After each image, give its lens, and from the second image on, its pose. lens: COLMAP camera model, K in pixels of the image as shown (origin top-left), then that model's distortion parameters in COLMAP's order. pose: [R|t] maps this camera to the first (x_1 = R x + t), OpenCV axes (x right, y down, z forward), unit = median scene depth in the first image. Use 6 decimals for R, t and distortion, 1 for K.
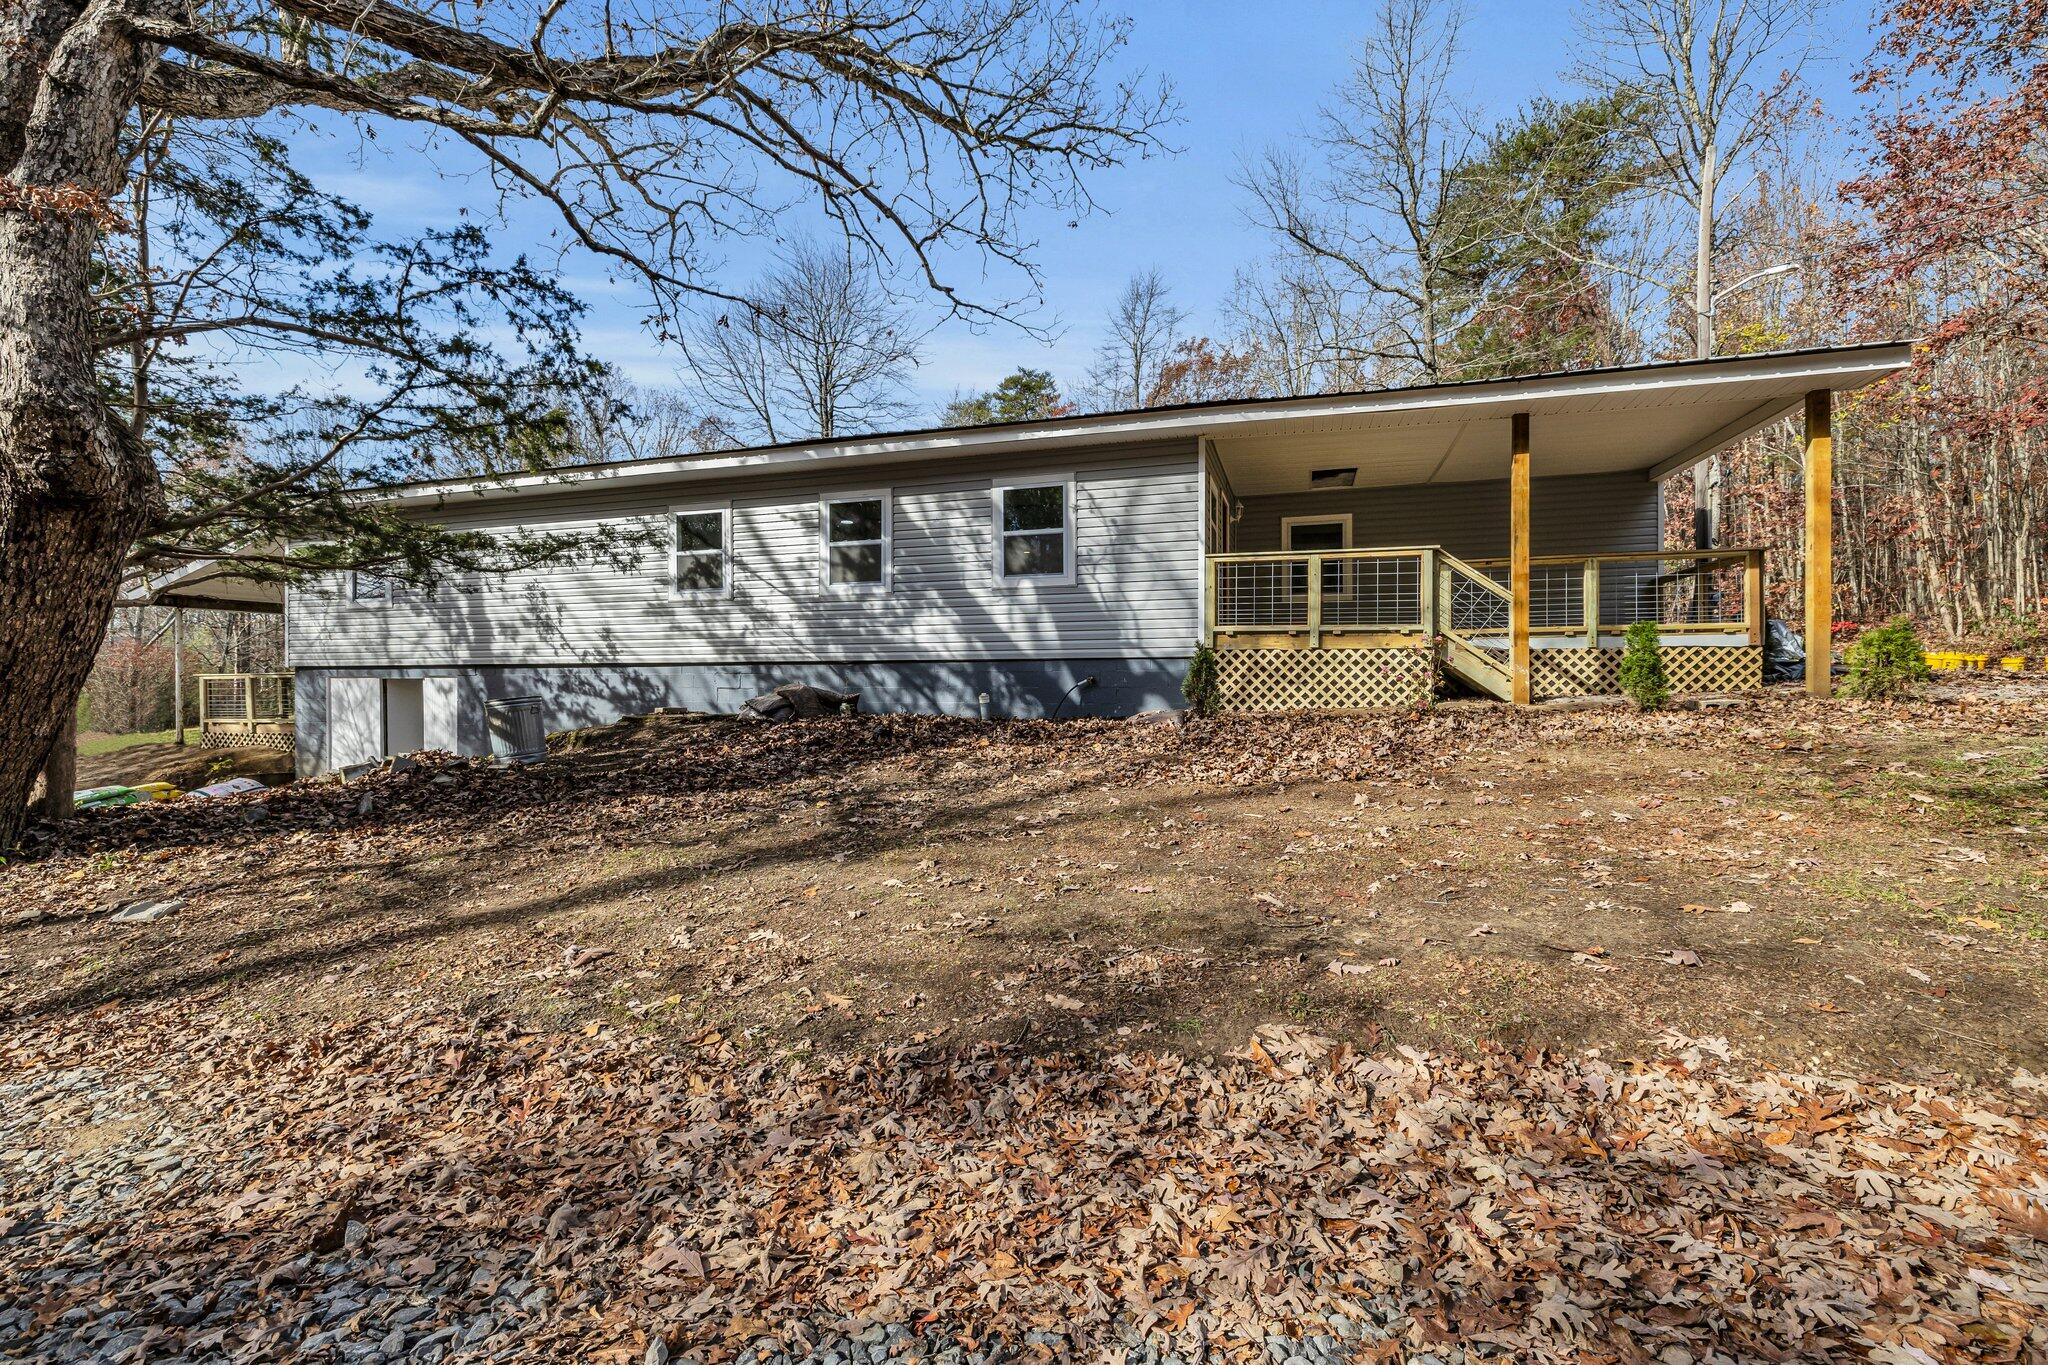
lens RADIAL K [[872.0, 0, 1014.4], [0, 872.0, 688.1], [0, 0, 1]] dist [-0.001647, 0.000728]
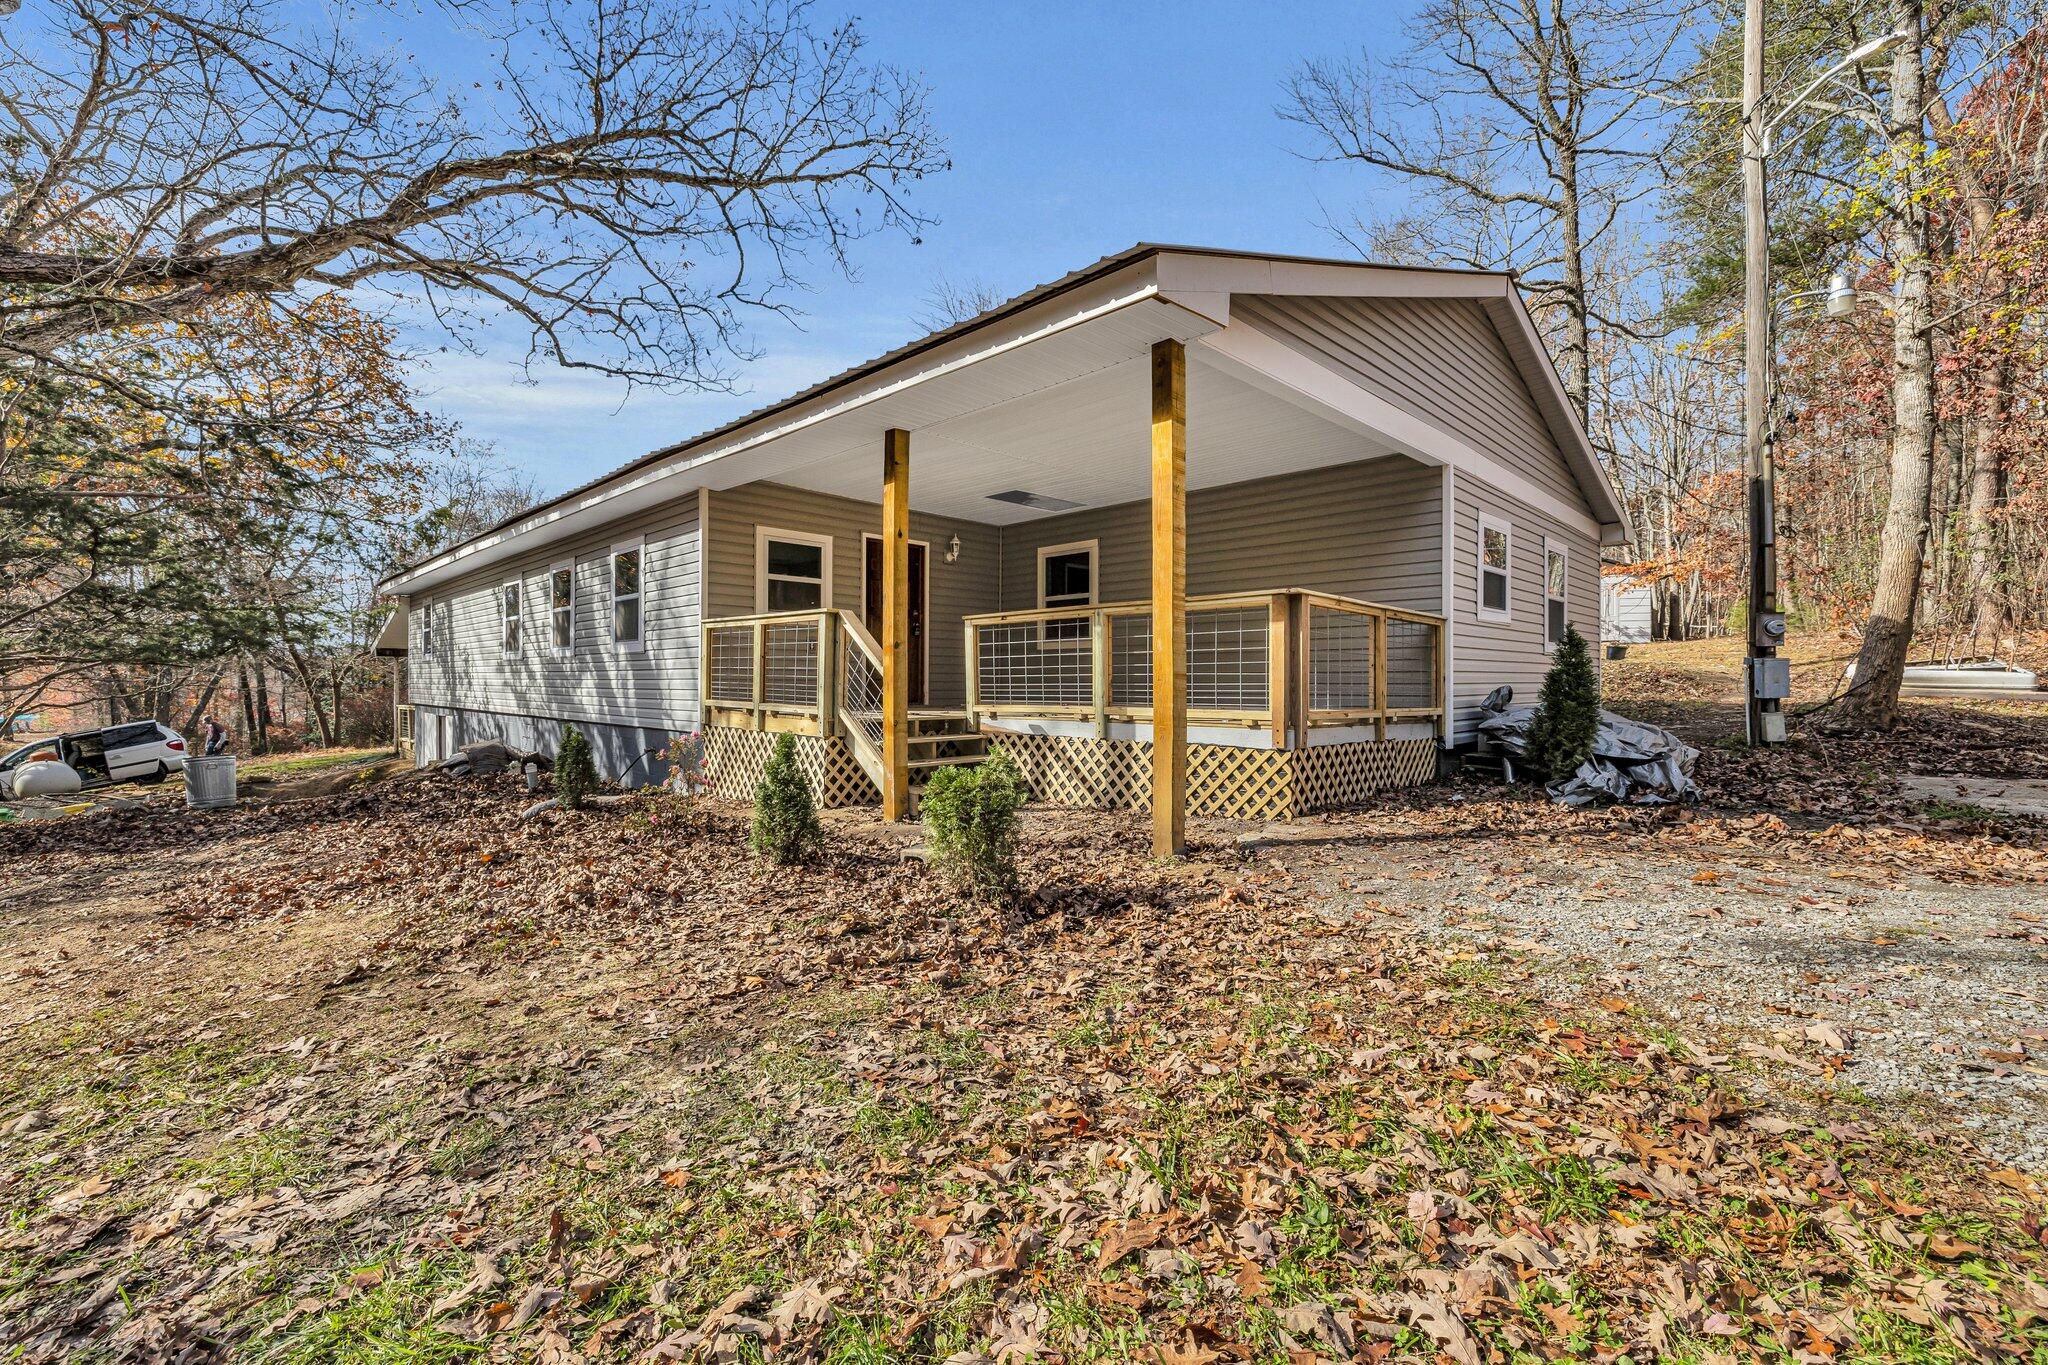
lens RADIAL K [[872.0, 0, 1019.9], [0, 872.0, 674.3], [0, 0, 1]] dist [-0.001647, 0.000728]
pose [[0.891167, 0.000781, -0.453676, 0.916795], [-0.007595, 0.999884, -0.013197, -0.087586], [0.453613, 0.015207, 0.891069, 0.349658]]
